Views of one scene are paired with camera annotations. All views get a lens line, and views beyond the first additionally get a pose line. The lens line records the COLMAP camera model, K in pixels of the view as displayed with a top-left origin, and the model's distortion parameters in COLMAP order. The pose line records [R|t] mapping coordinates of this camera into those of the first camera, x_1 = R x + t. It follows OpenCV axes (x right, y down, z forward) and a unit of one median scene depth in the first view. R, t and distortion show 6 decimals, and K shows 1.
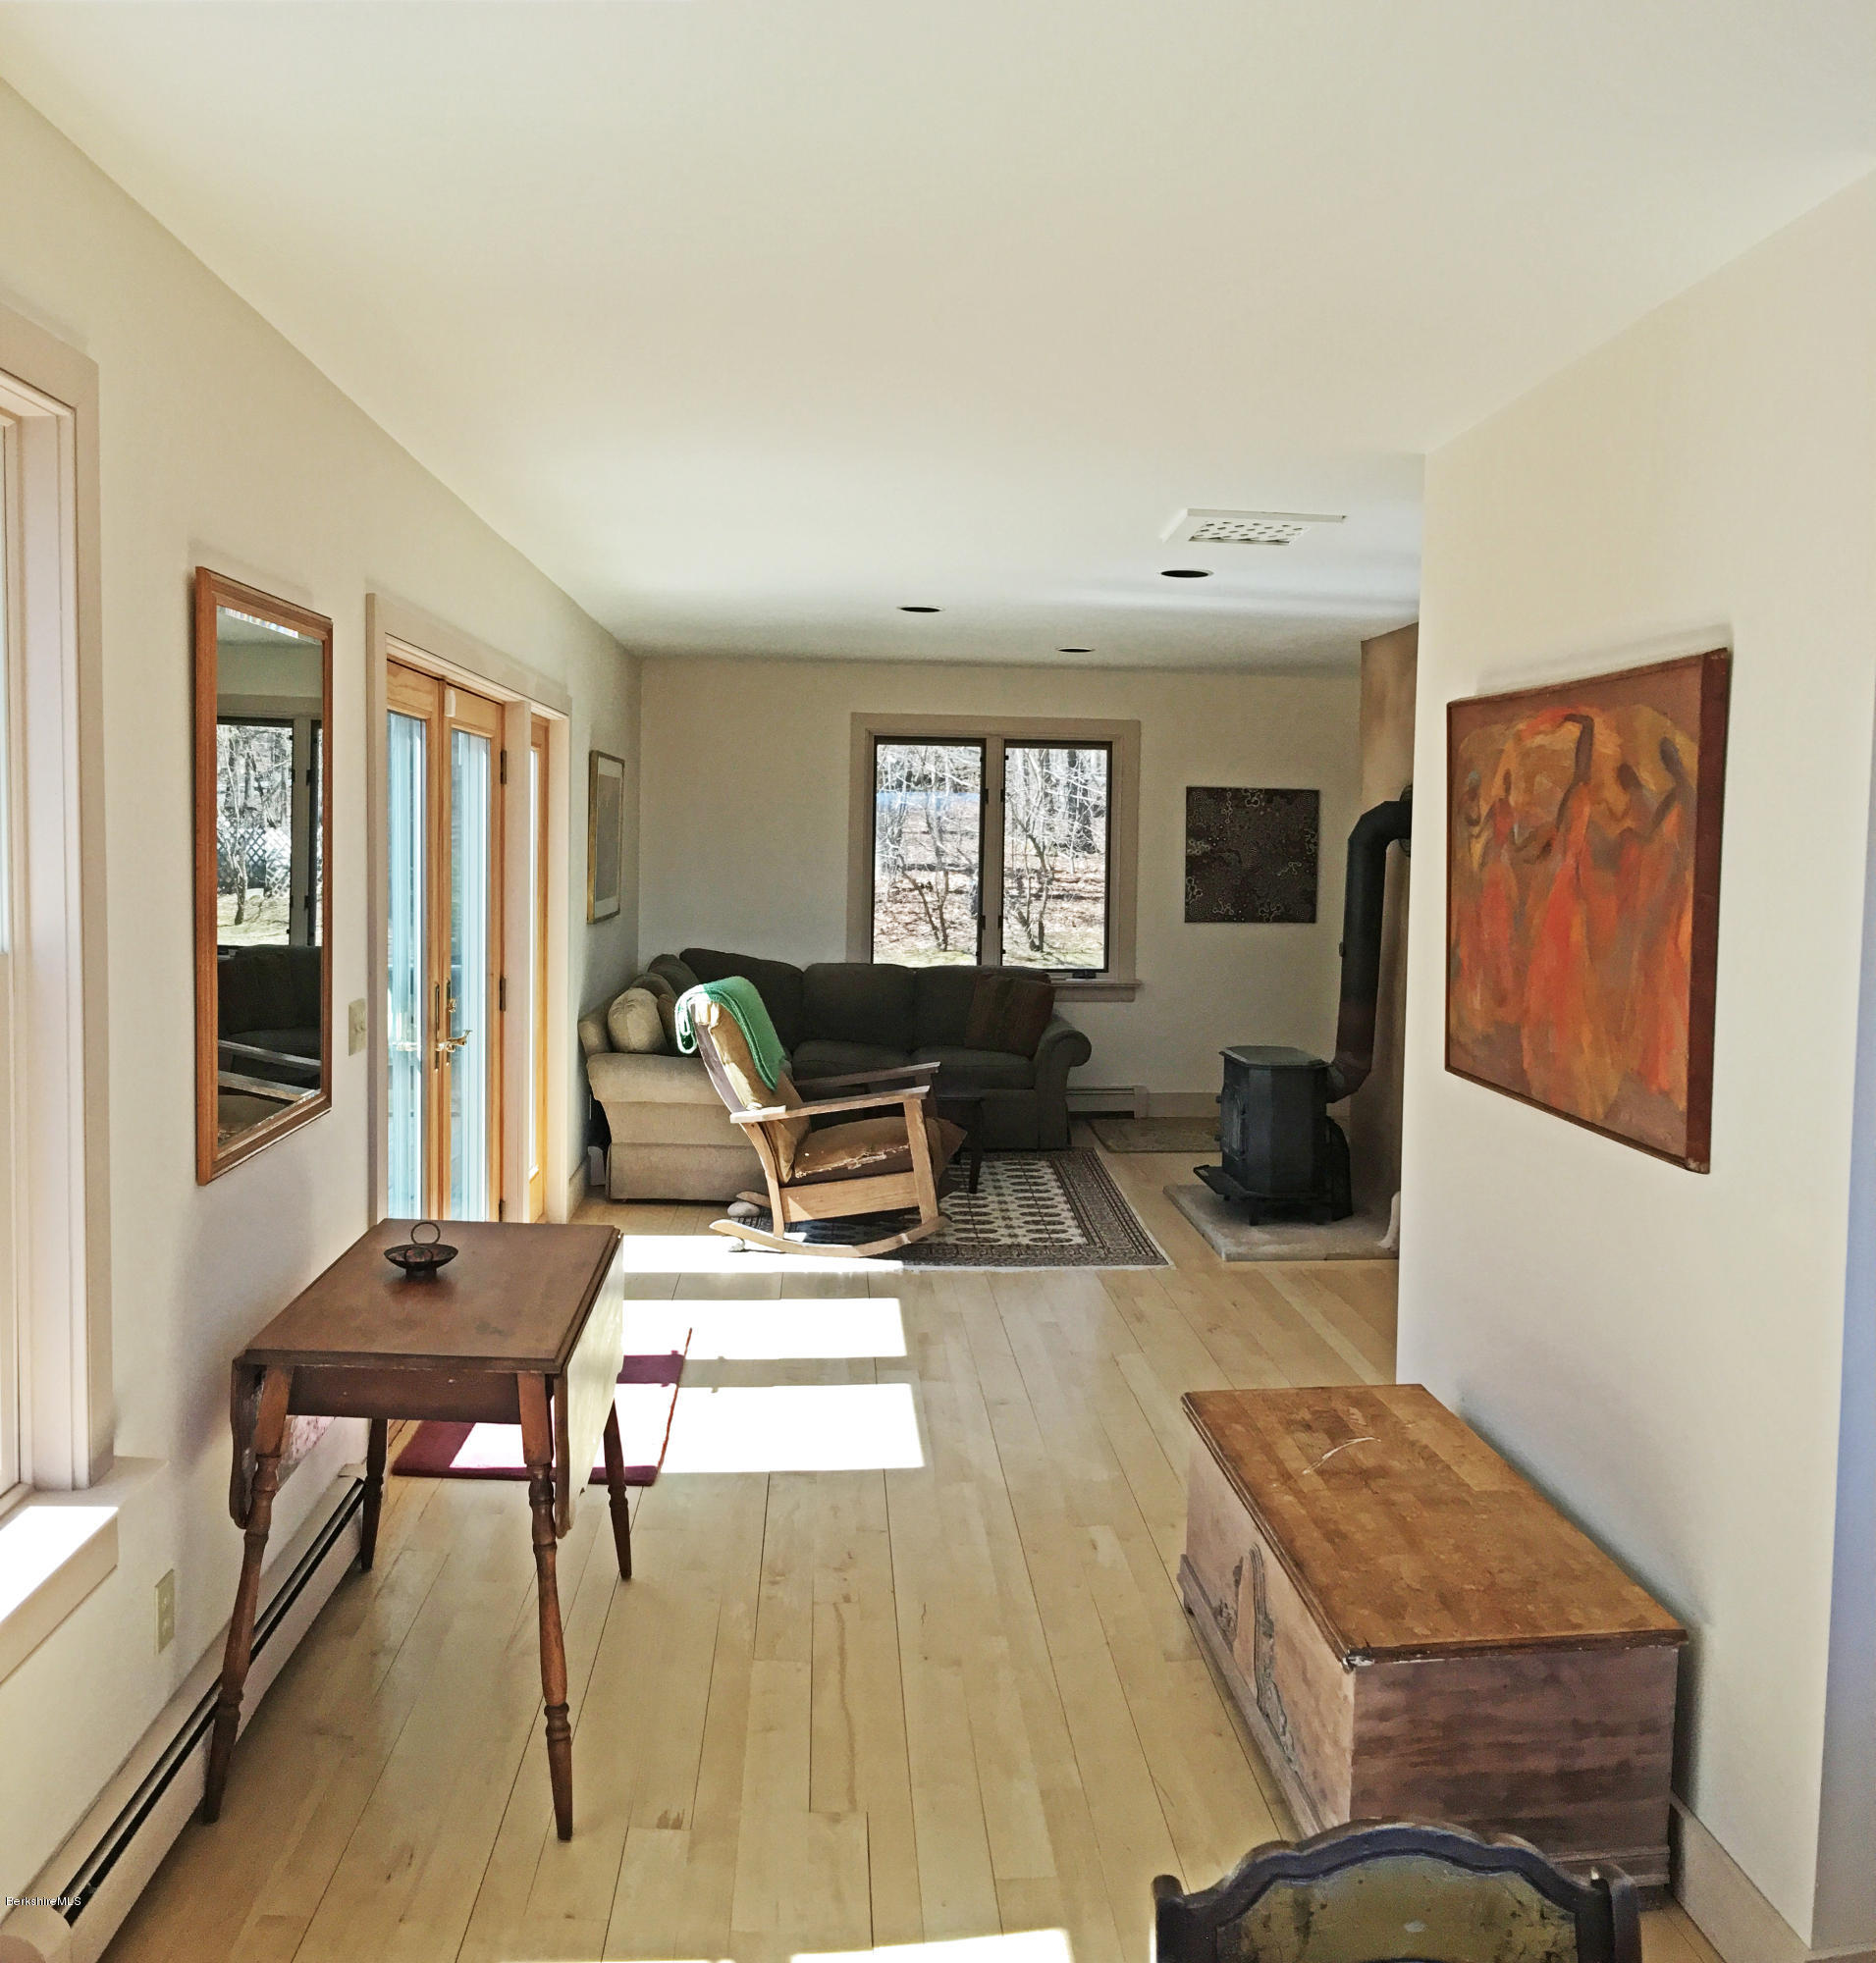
lens RADIAL K [[1855.2, 0, 937.5], [0, 1855.2, 978.5], [0, 0, 1]] dist [0.000784, 0.000000]
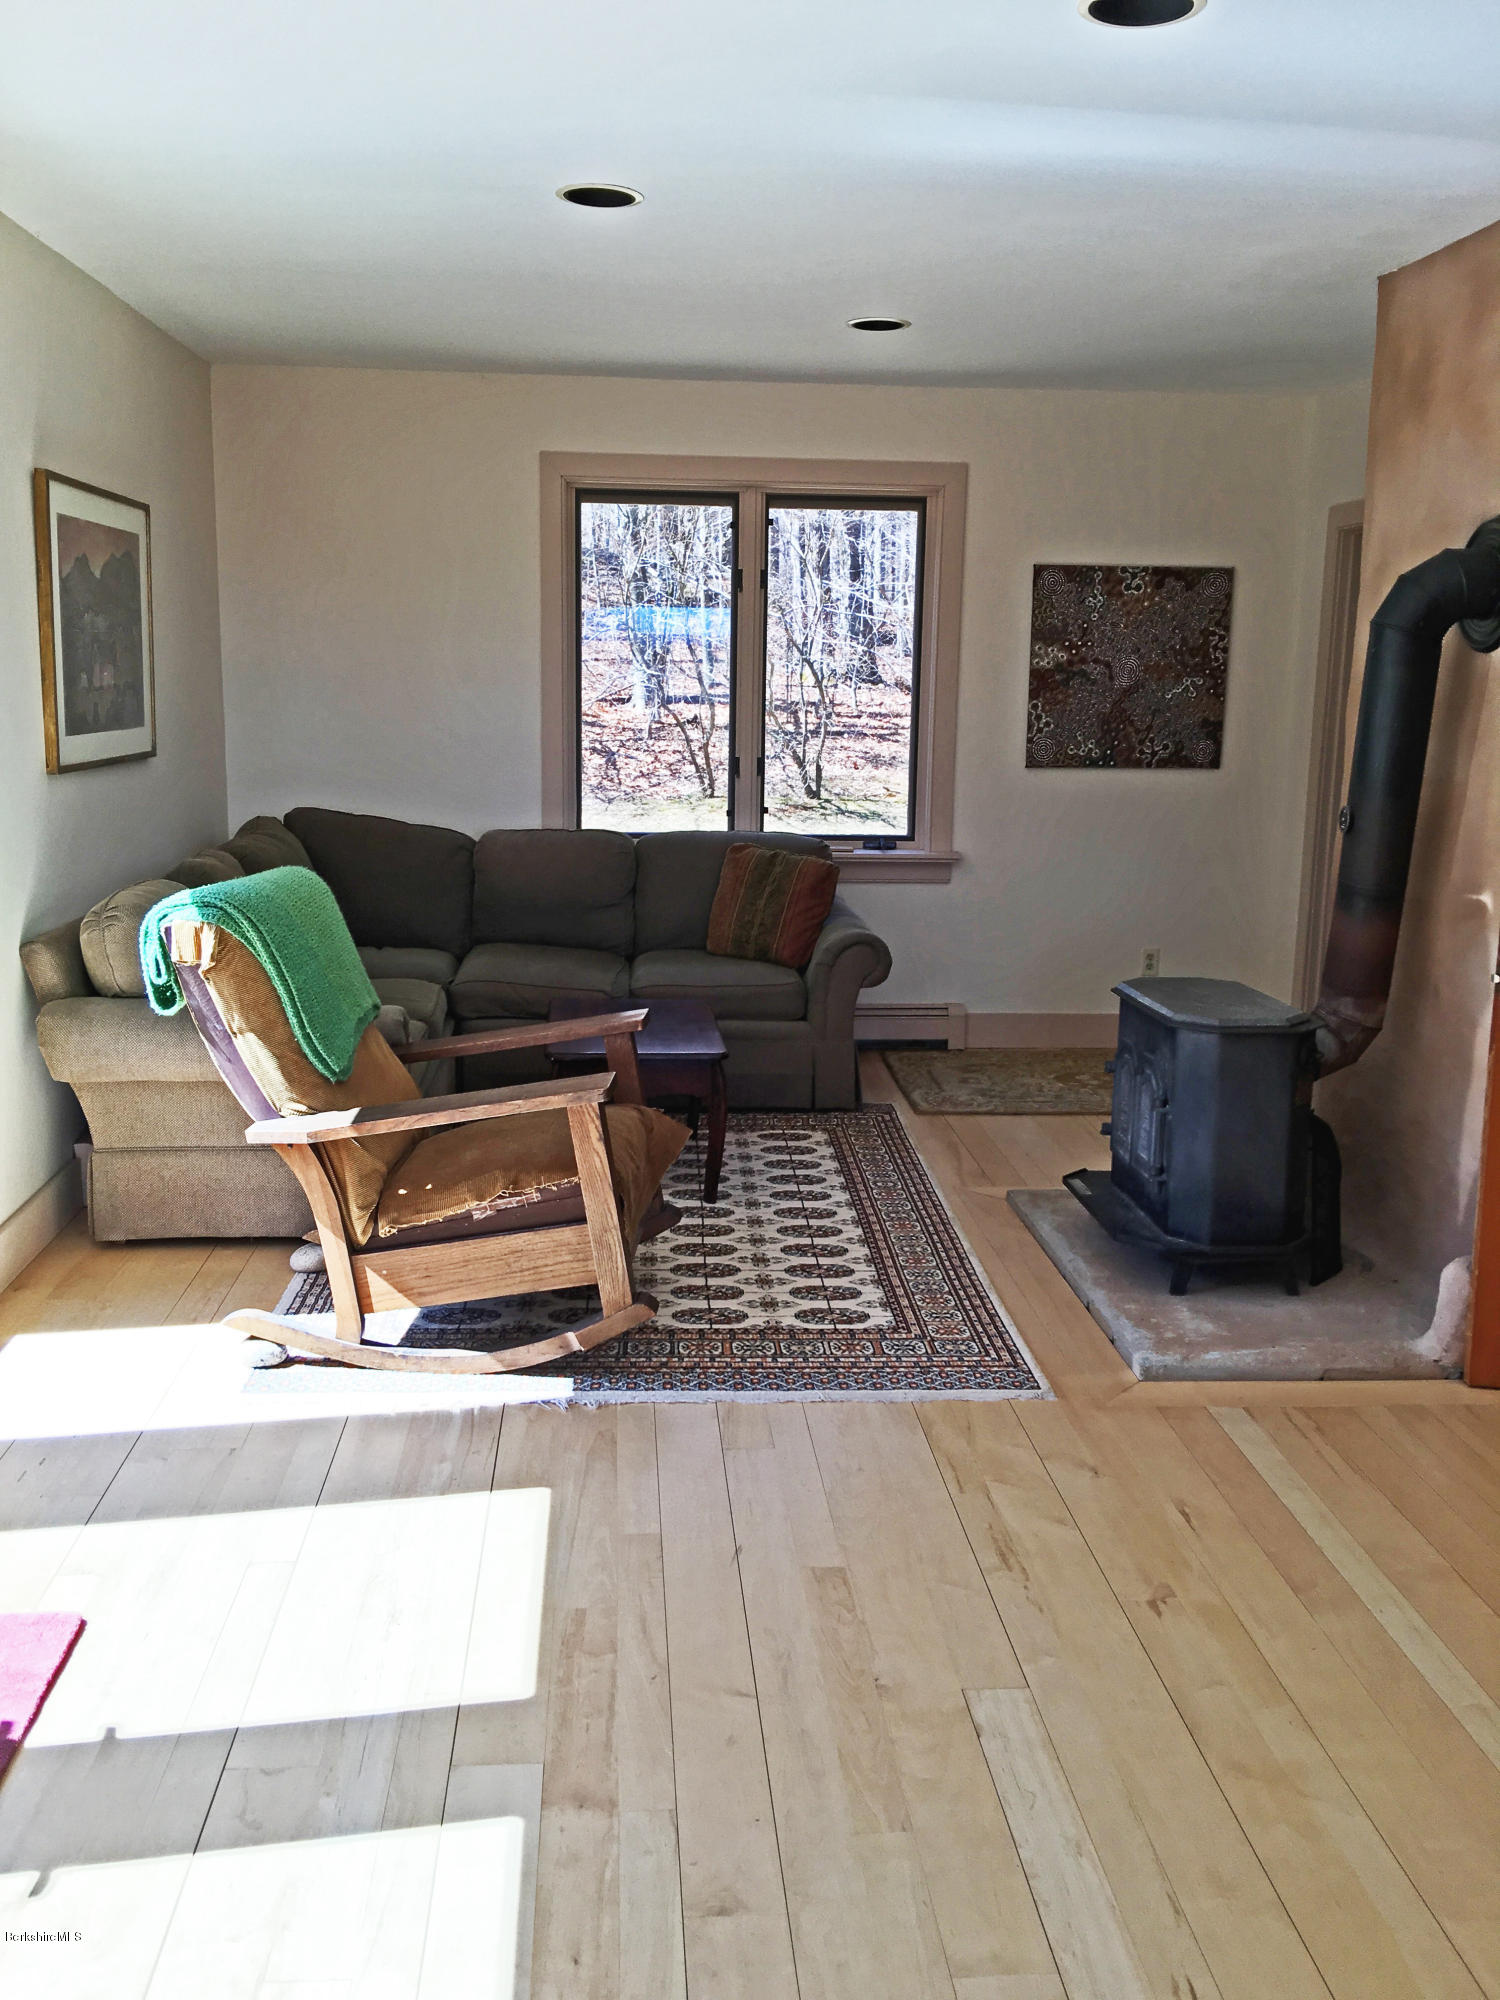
lens RADIAL K [[1707.6, 0, 742.8], [0, 1707.6, 1035.7], [0, 0, 1]] dist [0.068025, -0.003827]
pose [[0.999931, -0.001347, 0.011678, 0.022434], [-0.000176, 0.991585, 0.129457, -0.015802], [-0.011754, -0.129450, 0.991516, 0.399812]]
